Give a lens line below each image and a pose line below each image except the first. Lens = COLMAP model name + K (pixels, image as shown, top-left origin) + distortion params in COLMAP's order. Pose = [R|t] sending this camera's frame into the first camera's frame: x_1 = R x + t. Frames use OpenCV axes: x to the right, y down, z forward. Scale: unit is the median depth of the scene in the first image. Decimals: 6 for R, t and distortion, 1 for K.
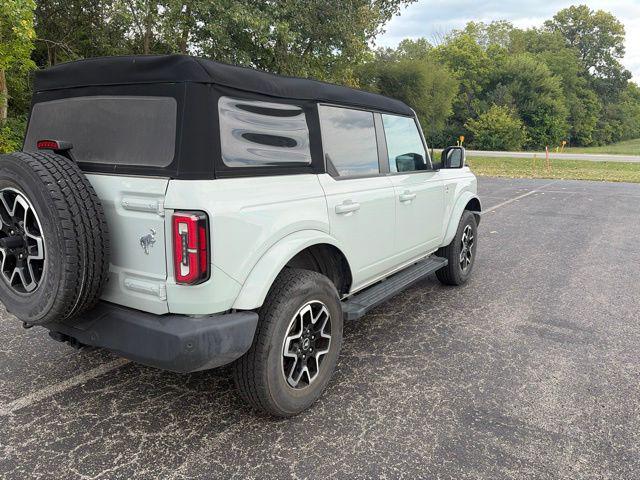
lens RADIAL K [[483.2, 0, 320.0], [0, 483.2, 240.0], [0, 0, 1]] dist [0.059279, -0.063061]
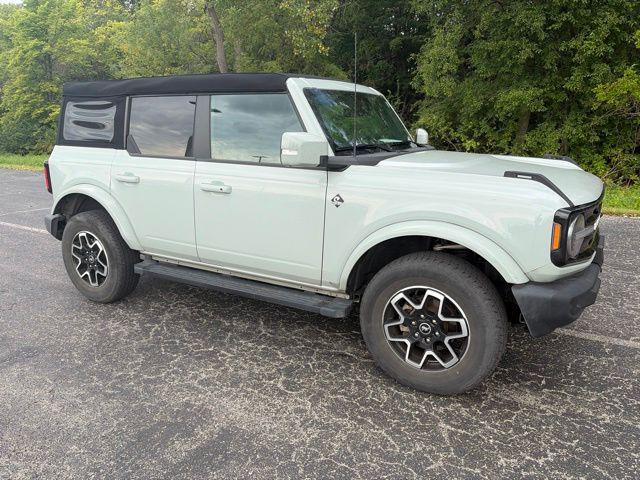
lens RADIAL K [[465.9, 0, 340.5], [0, 465.9, 250.3], [0, 0, 1]] dist [-0.000851, -0.001826]
pose [[0.077011, 0.232016, -0.969659, 1.259109], [-0.211021, 0.954308, 0.211583, -0.251098], [0.974443, 0.188324, 0.122453, 1.371785]]
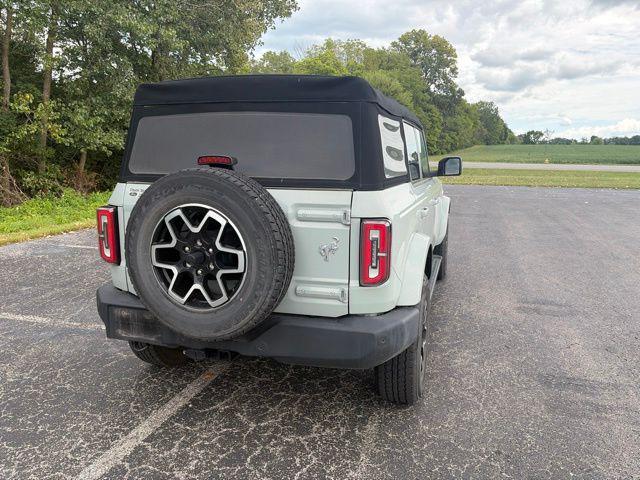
lens RADIAL K [[484.7, 0, 323.6], [0, 484.7, 236.2], [0, 0, 1]] dist [0.046595, -0.046279]
pose [[0.959466, -0.053938, 0.276616, -0.463601], [0.061080, 0.997984, -0.017264, -0.005570], [-0.275127, 0.033460, 0.960826, -0.015410]]
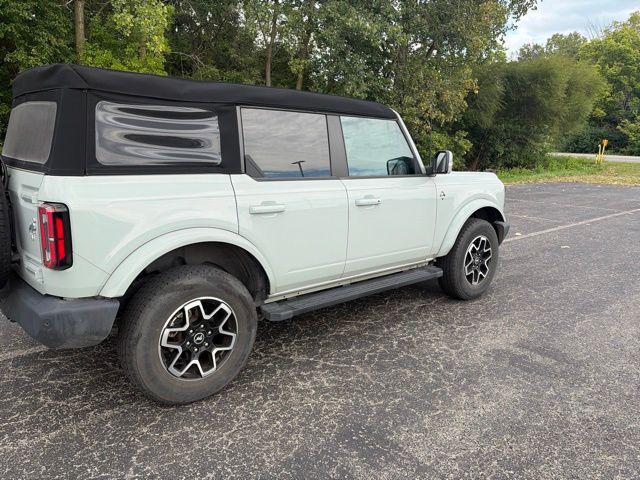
lens RADIAL K [[484.7, 0, 323.6], [0, 484.7, 236.2], [0, 0, 1]] dist [0.046595, -0.046279]
pose [[0.963931, 0.059013, -0.259529, 0.420427], [-0.062234, 0.998053, -0.004205, -0.012605], [0.258775, 0.020205, 0.965726, 0.052339]]
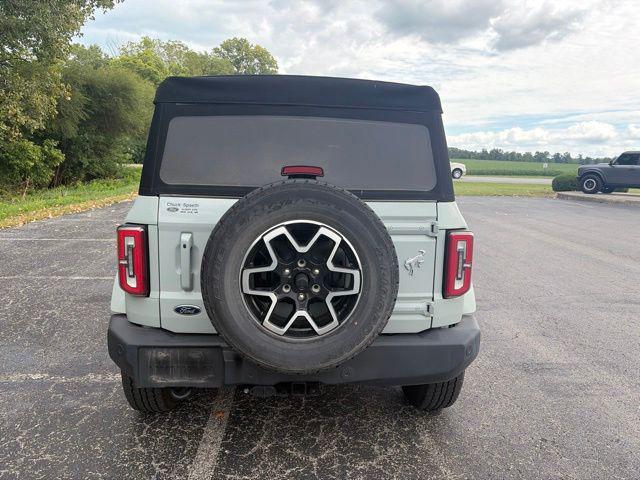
lens RADIAL K [[485.4, 0, 324.9], [0, 485.4, 241.3], [0, 0, 1]] dist [0.042010, -0.043119]
pose [[0.798442, -0.089530, 0.595377, -0.789804], [0.105738, 0.994364, 0.007726, -0.050246], [-0.592713, 0.056785, 0.803409, 0.195475]]
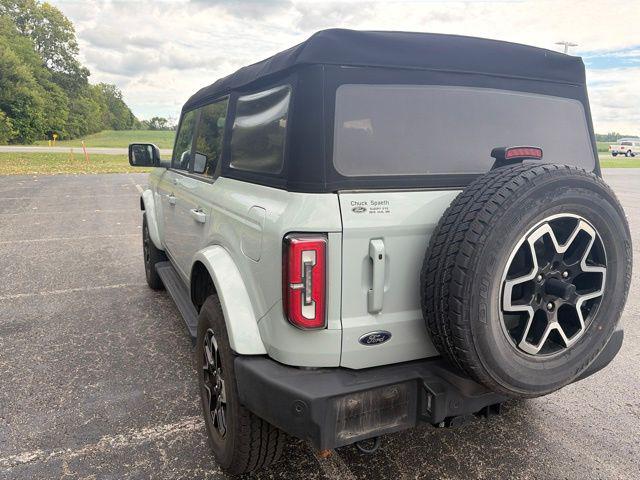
lens RADIAL K [[482.4, 0, 324.3], [0, 482.4, 234.7], [0, 0, 1]] dist [0.056723, -0.045058]
pose [[0.530284, -0.166370, 0.831336, -1.001571], [0.163563, 0.982212, 0.092231, -0.141191], [-0.831893, 0.087067, 0.548064, 0.633598]]
